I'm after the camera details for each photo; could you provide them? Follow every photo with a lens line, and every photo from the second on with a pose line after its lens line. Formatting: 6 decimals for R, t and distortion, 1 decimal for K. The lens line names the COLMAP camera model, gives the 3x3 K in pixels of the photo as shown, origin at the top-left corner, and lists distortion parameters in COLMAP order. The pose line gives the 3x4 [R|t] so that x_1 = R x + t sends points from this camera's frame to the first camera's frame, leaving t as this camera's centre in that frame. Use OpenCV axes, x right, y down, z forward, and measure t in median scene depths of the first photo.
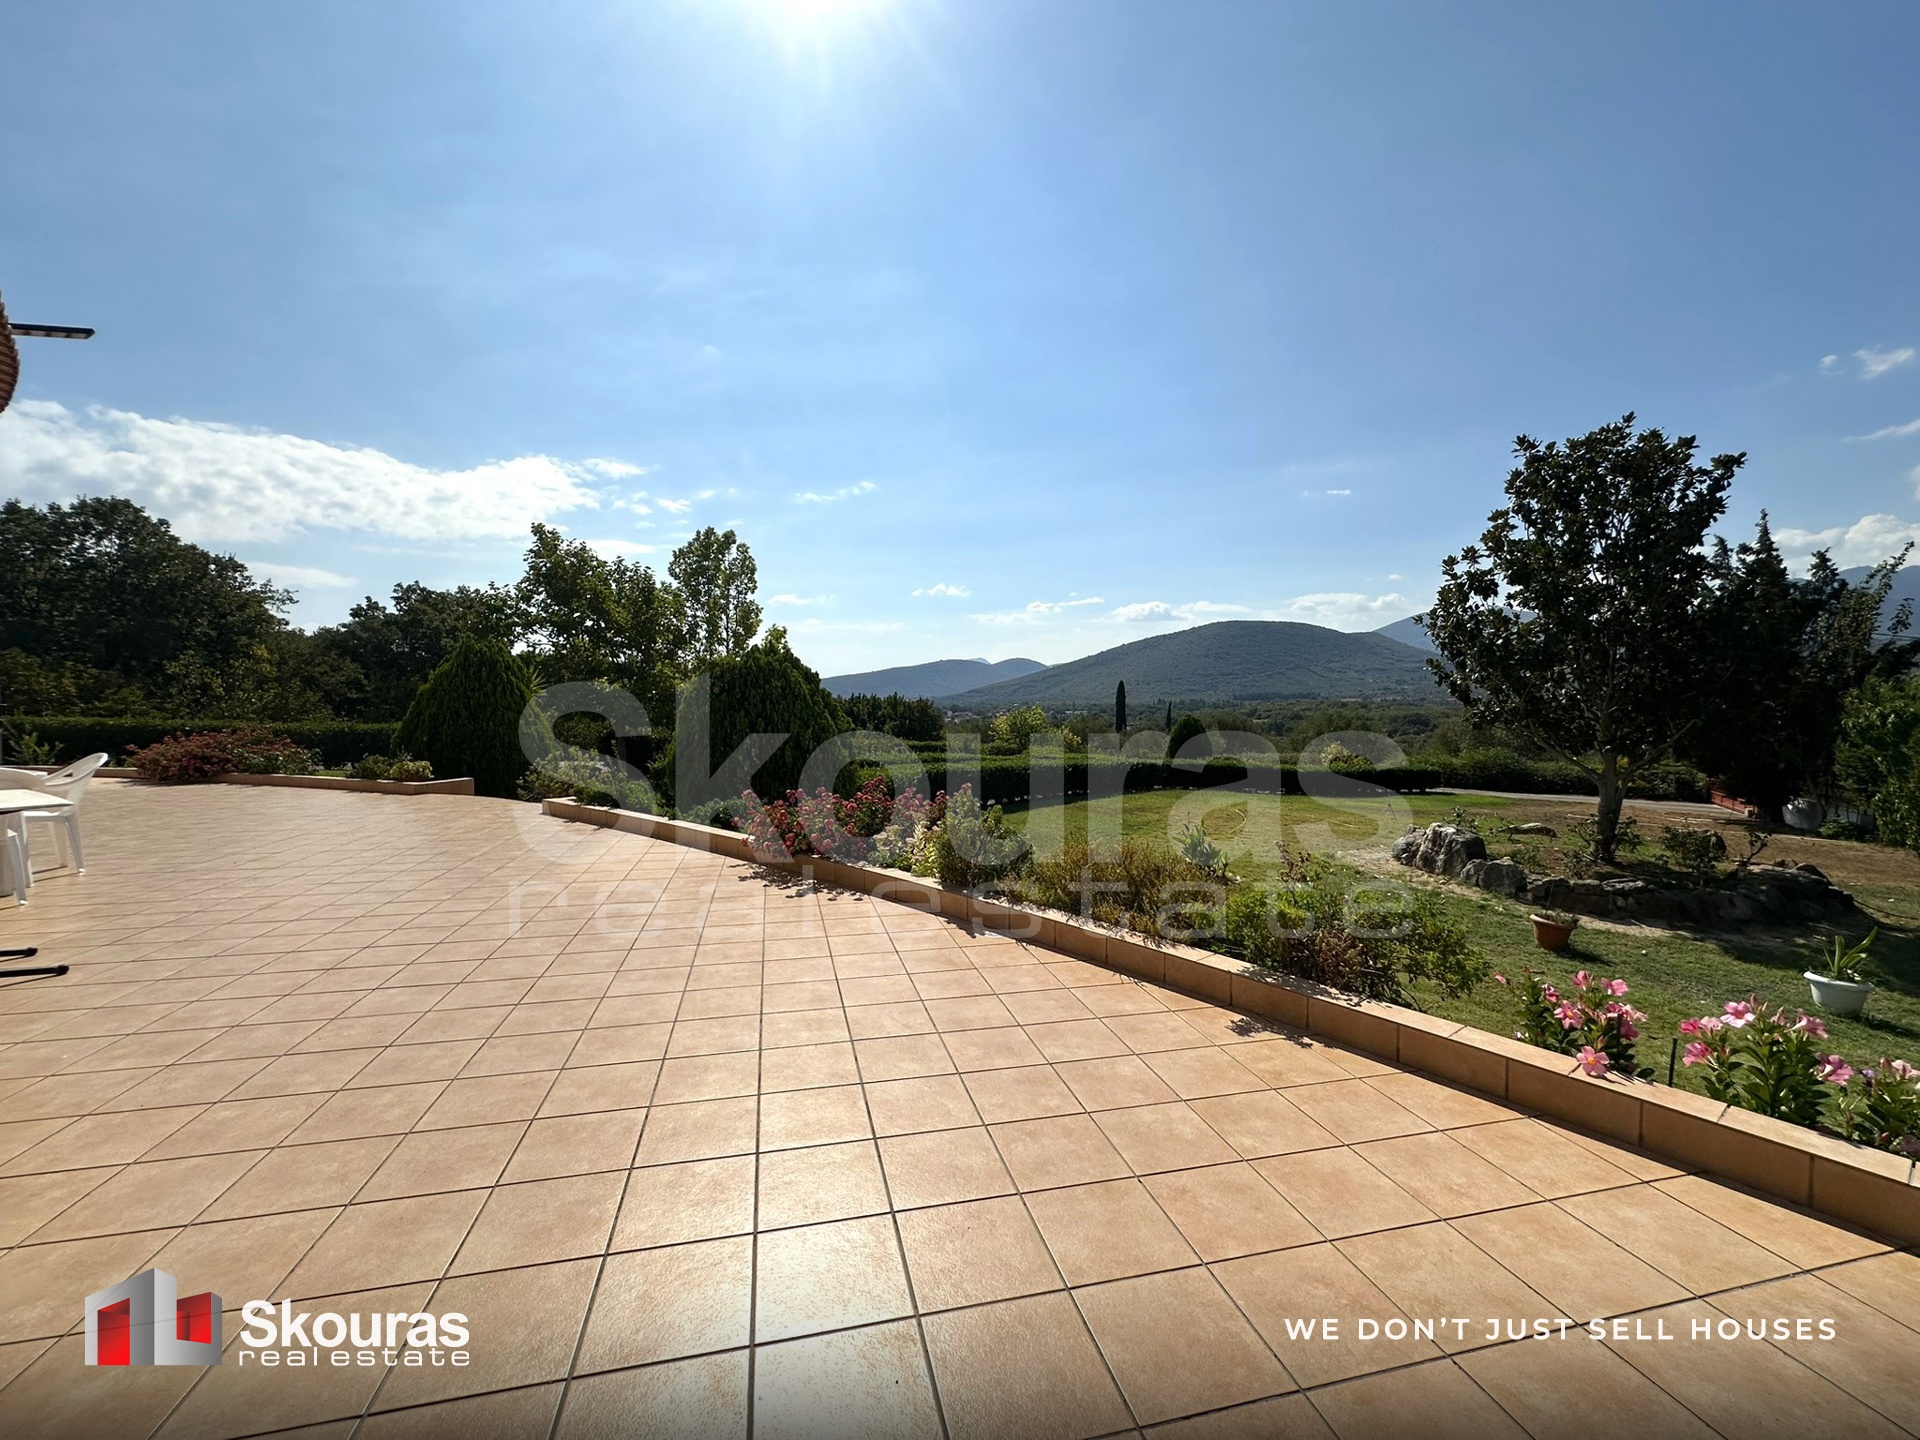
lens RADIAL K [[764.8, 0, 953.7], [0, 764.8, 720.8], [0, 0, 1]] dist [-0.000644, 0.000078]
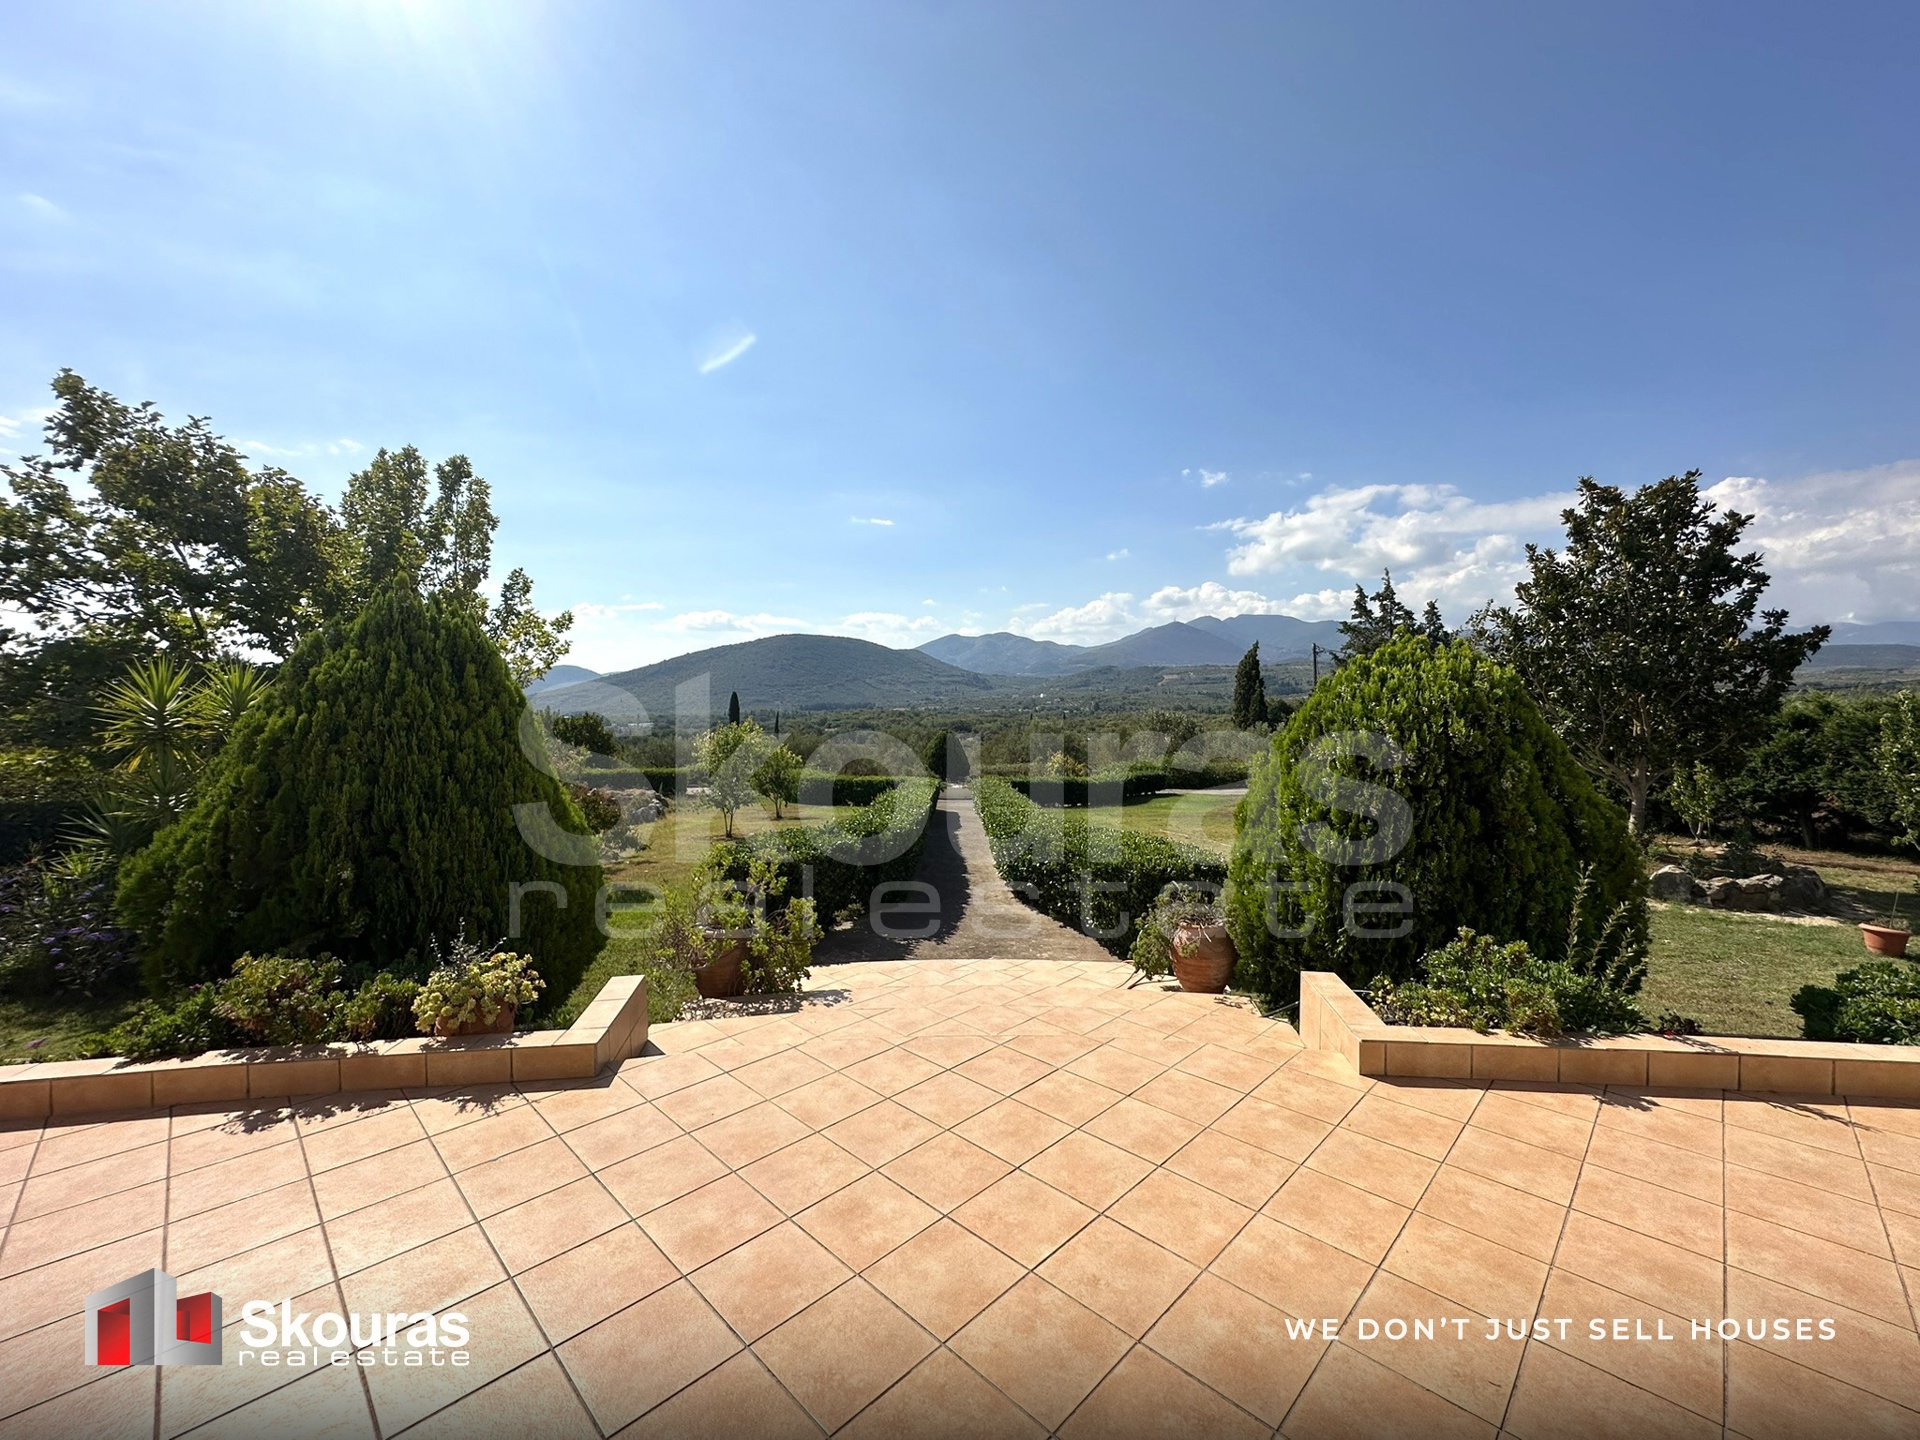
lens RADIAL K [[766.8, 0, 956.6], [0, 766.8, 722.2], [0, 0, 1]] dist [-0.000968, 0.000315]
pose [[0.850007, -0.017072, 0.526495, -0.296392], [0.023401, 0.999712, -0.005364, -0.017175], [-0.526252, 0.016880, 0.850161, 0.264570]]
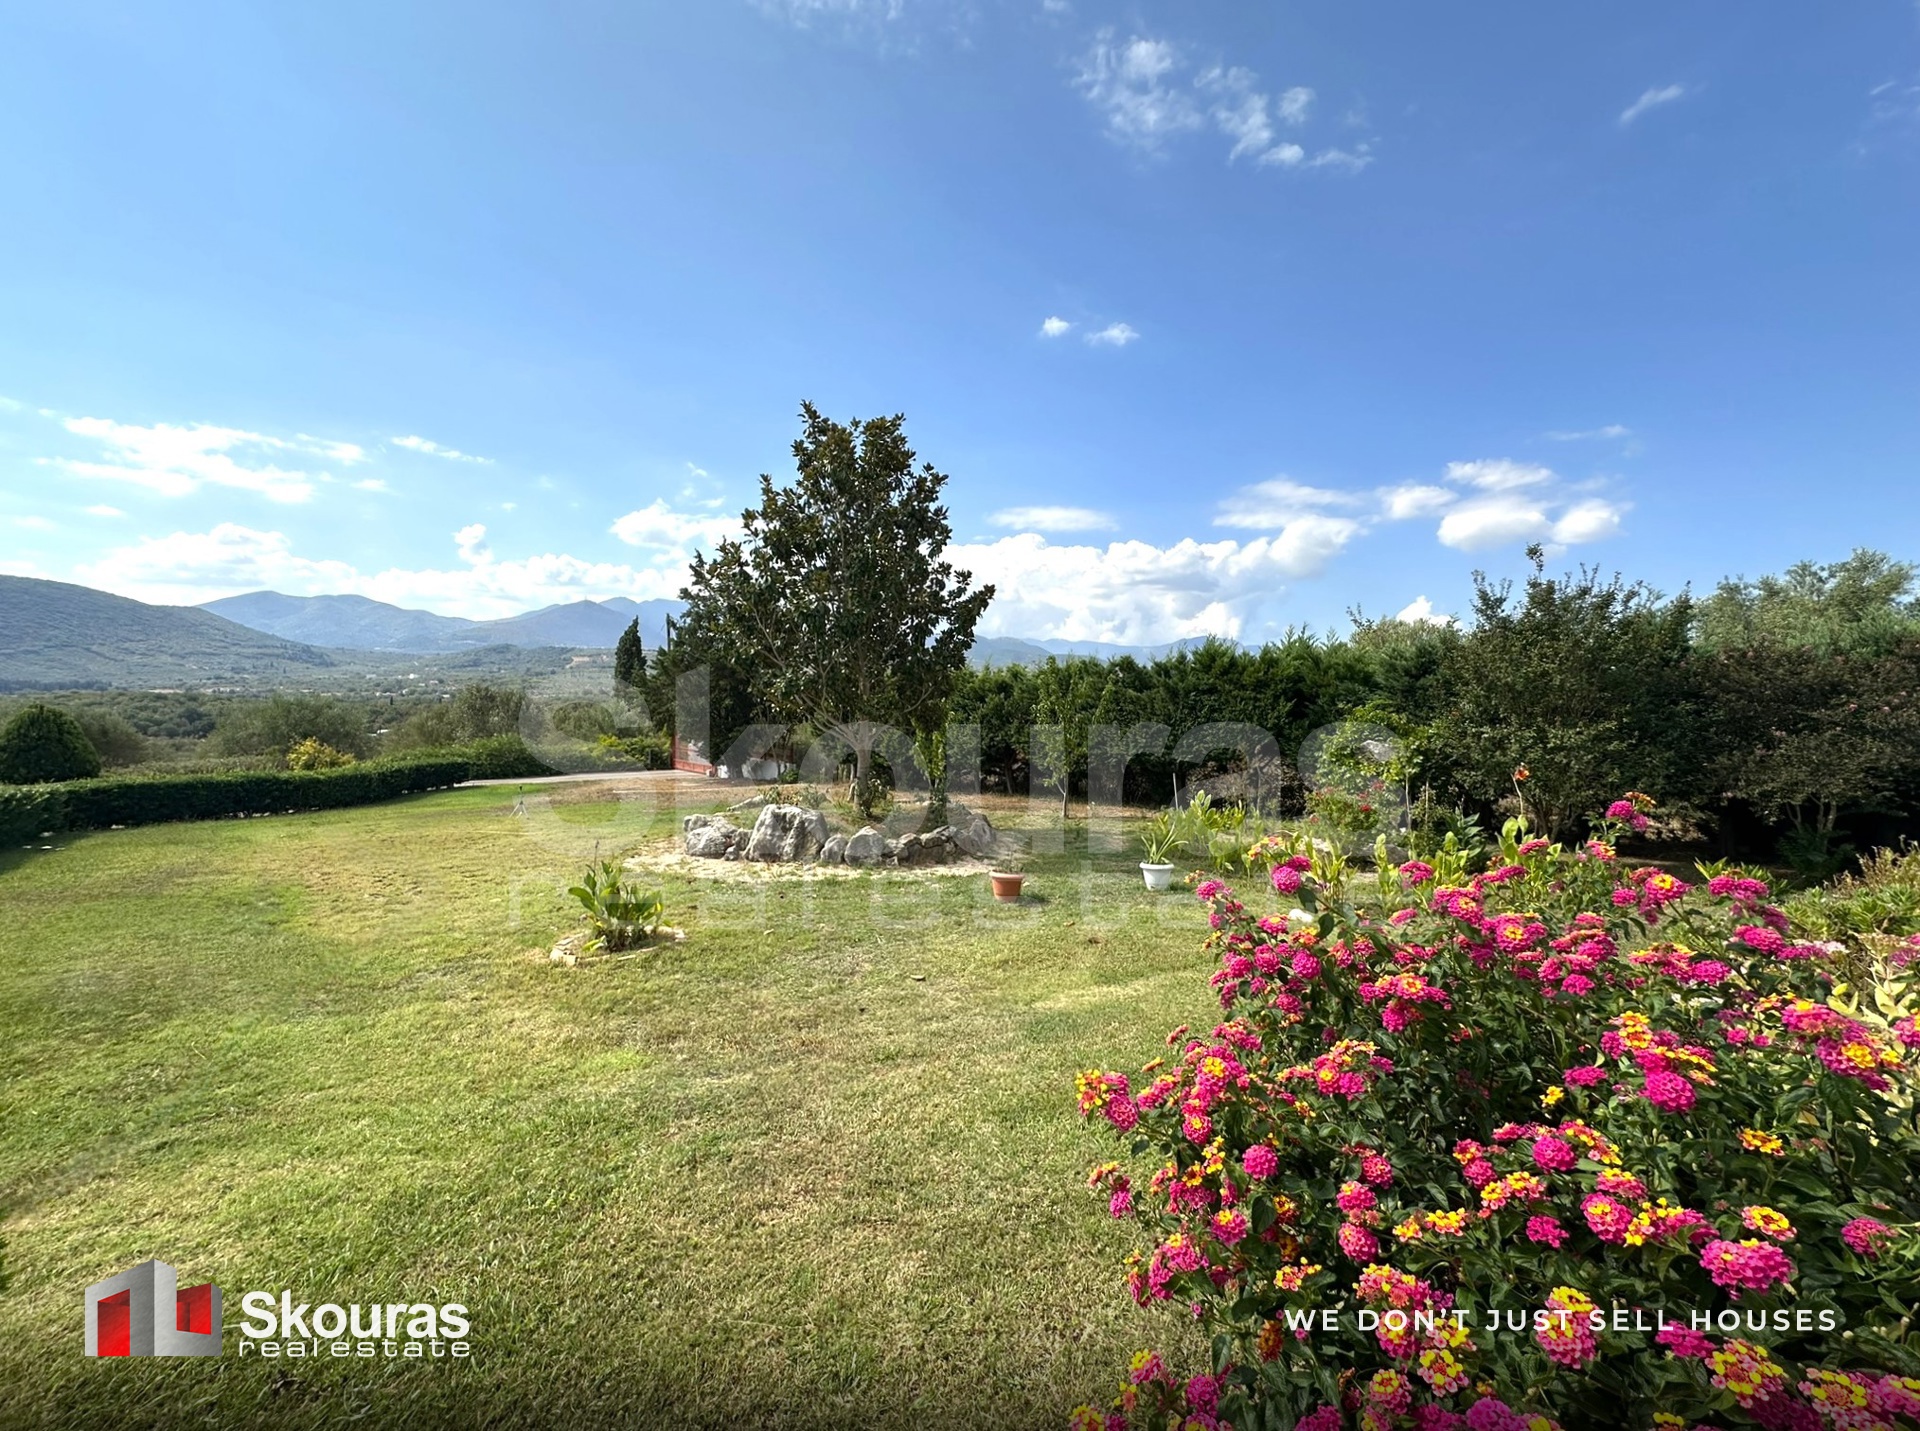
lens RADIAL K [[775.6, 0, 956.3], [0, 775.6, 721.2], [0, 0, 1]] dist [-0.002414, 0.000285]
pose [[0.289856, -0.036250, 0.956383, -0.080327], [0.025703, 0.999217, 0.030084, 0.007085], [-0.956725, 0.015862, 0.290561, 0.259749]]
